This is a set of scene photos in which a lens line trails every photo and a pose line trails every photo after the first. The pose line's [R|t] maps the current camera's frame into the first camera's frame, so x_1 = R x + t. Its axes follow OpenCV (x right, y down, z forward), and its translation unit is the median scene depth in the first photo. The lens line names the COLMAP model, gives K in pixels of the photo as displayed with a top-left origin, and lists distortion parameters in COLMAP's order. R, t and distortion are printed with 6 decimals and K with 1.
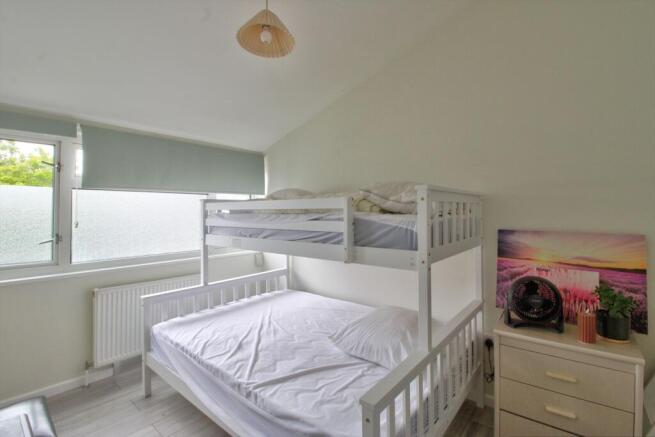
lens RADIAL K [[303.1, 0, 333.1], [0, 303.1, 207.4], [0, 0, 1]] dist [0.002631, -0.014073]
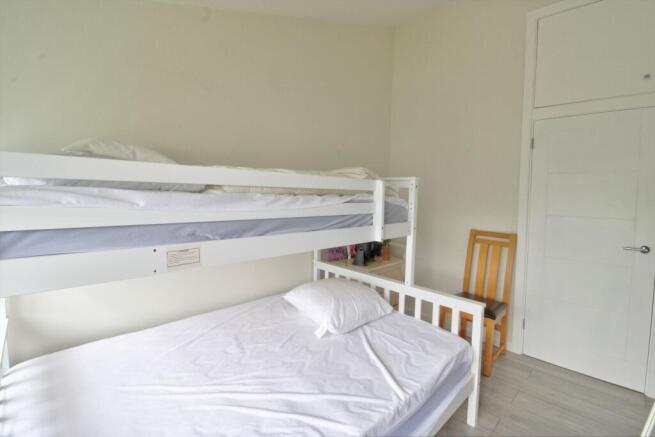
lens RADIAL K [[303.1, 0, 333.1], [0, 303.1, 207.4], [0, 0, 1]] dist [0.002631, -0.014073]
pose [[0.094082, -0.035424, 0.994934, -0.955532], [-0.046705, 0.998109, 0.039953, 0.022183], [-0.994468, -0.050227, 0.092249, 0.970415]]
